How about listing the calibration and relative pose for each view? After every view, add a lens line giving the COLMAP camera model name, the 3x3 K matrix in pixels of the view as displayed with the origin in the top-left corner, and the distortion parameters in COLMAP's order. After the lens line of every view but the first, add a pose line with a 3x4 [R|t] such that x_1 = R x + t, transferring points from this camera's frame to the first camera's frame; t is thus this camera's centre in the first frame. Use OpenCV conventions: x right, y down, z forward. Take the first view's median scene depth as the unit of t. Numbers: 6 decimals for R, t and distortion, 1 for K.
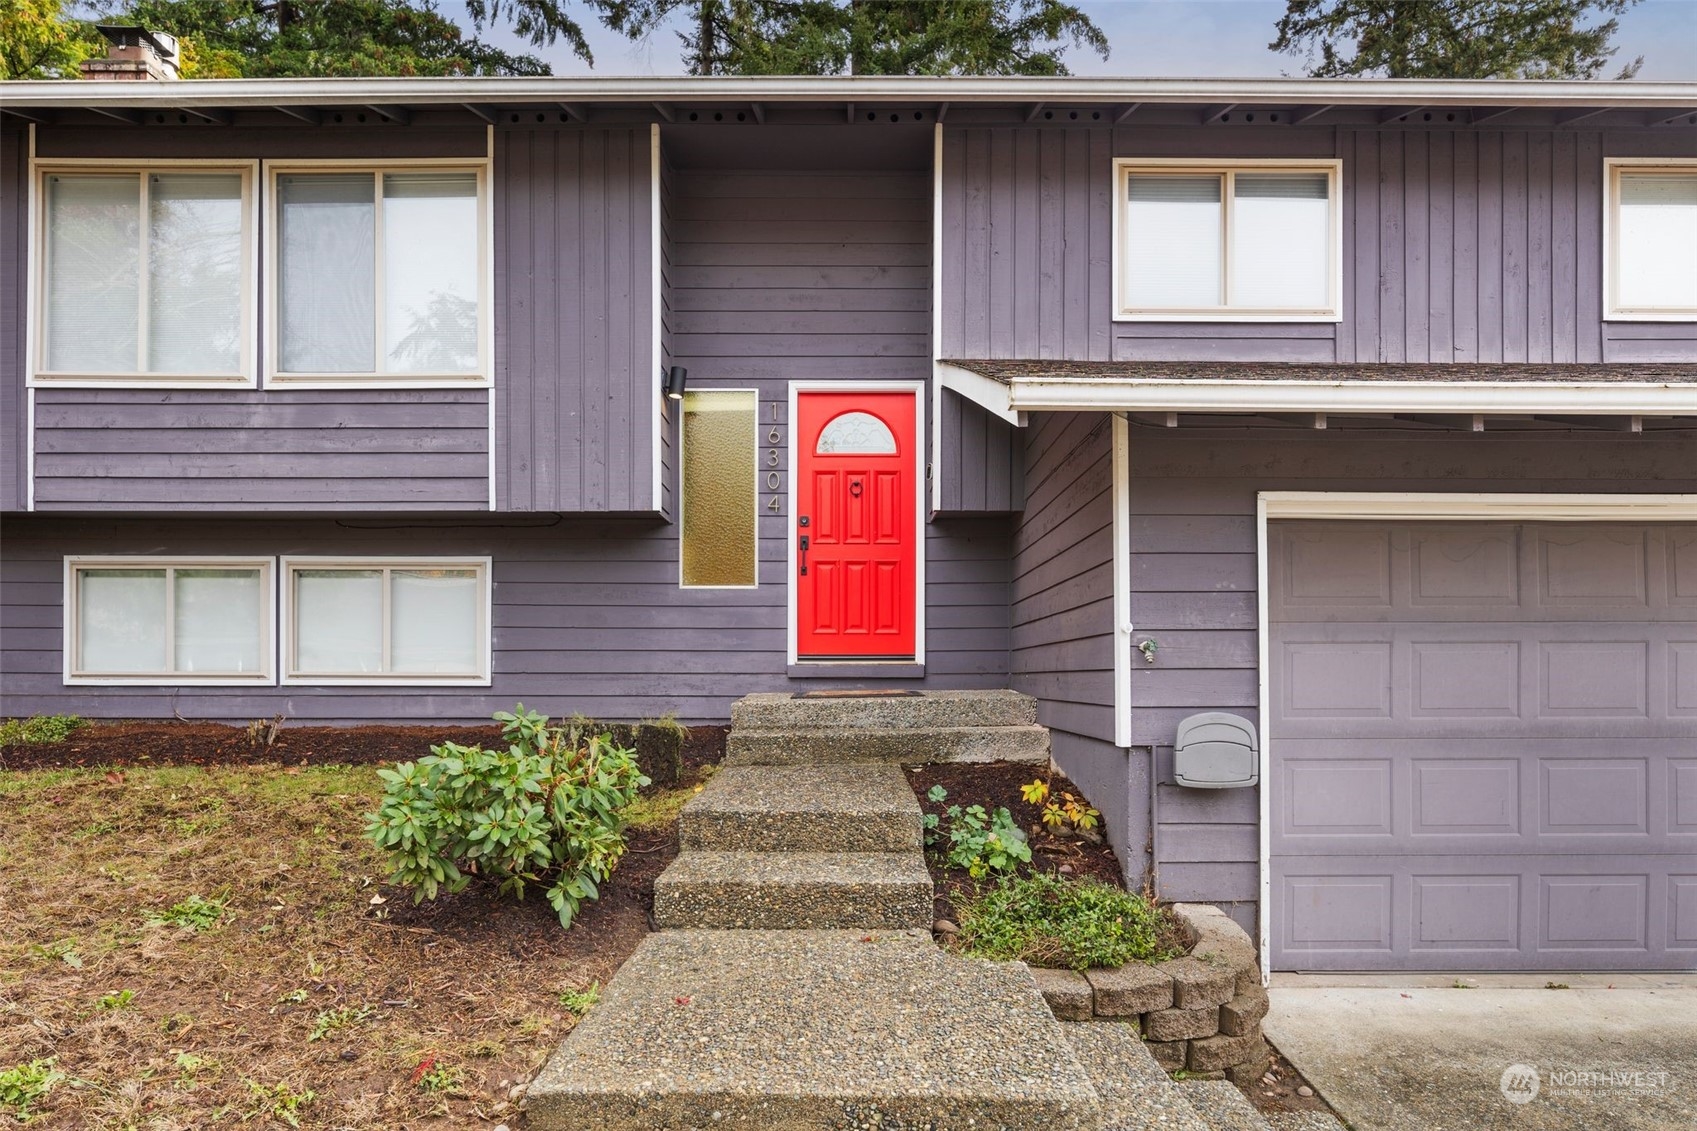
lens RADIAL K [[995.9, 0, 848.5], [0, 995.9, 565.5], [0, 0, 1]] dist [0.001330, 0.000543]
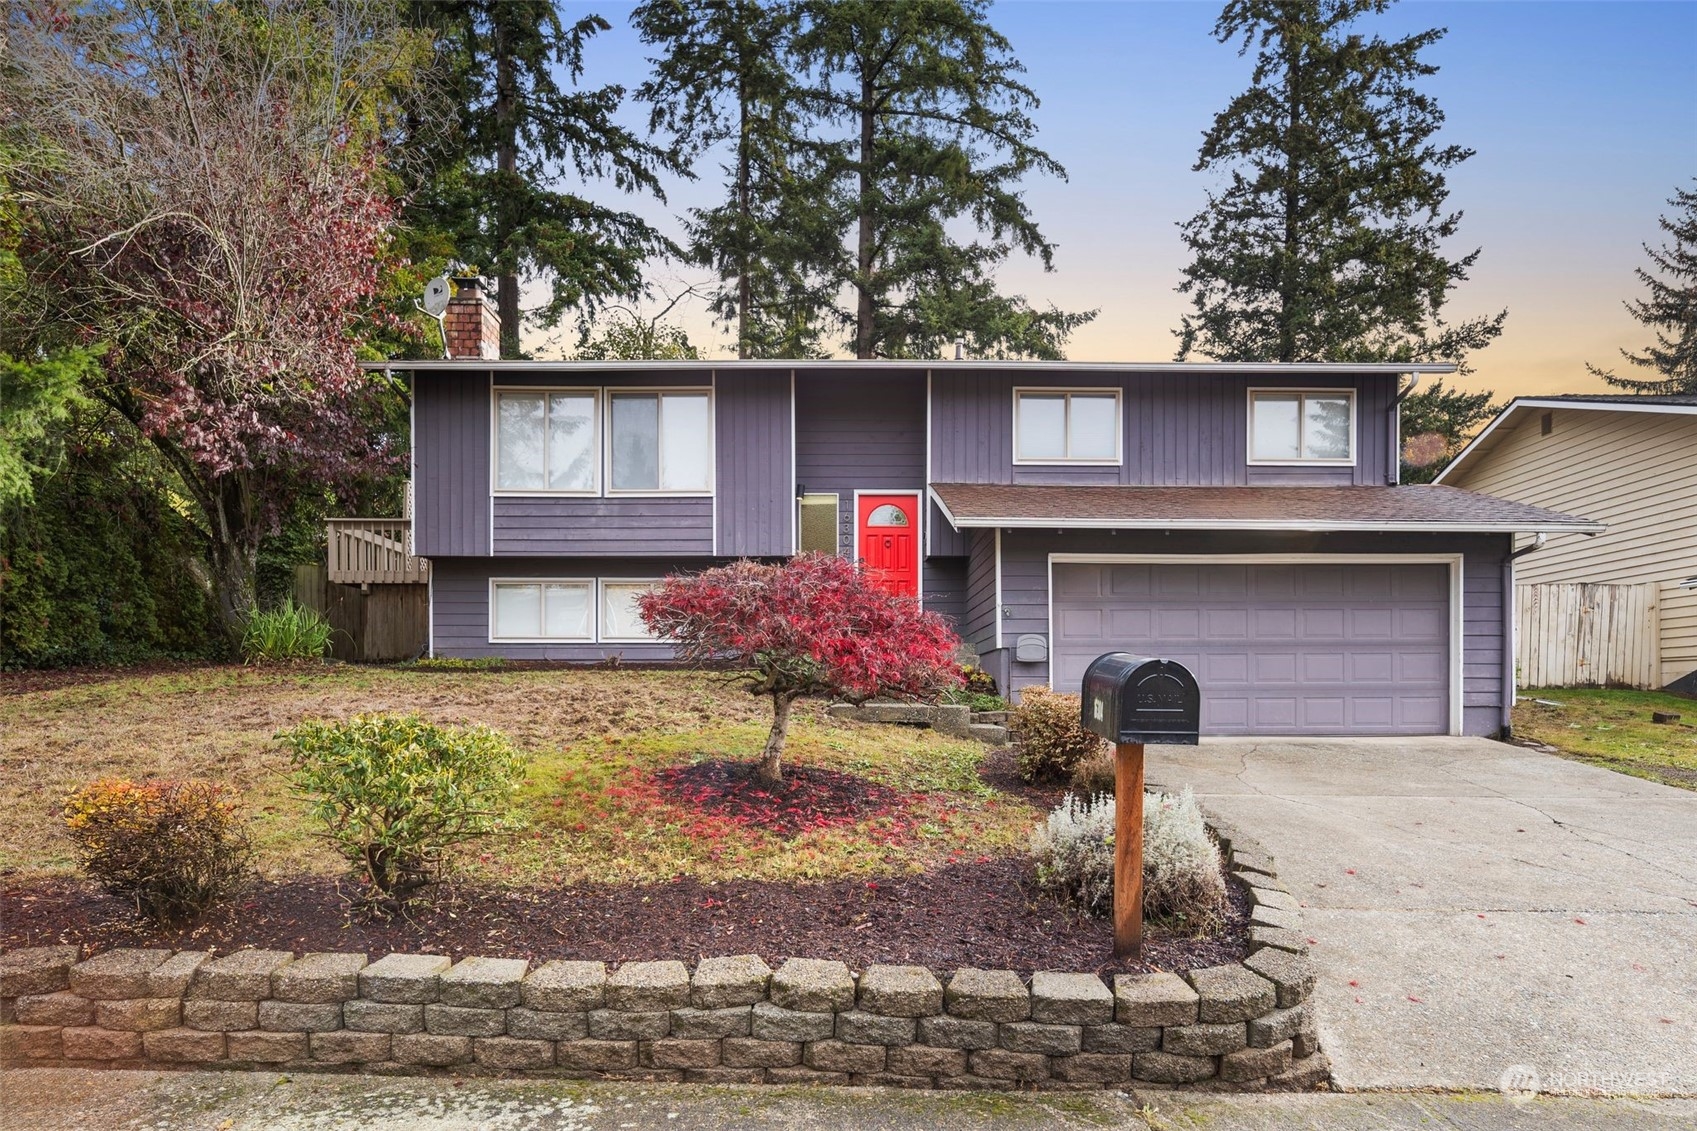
lens RADIAL K [[995.9, 0, 848.5], [0, 995.9, 565.5], [0, 0, 1]] dist [0.001330, 0.000543]
pose [[0.999944, 0.000420, 0.010535, -0.100350], [-0.000154, 0.999681, -0.025245, 0.017526], [-0.010543, 0.025242, 0.999626, -1.072328]]
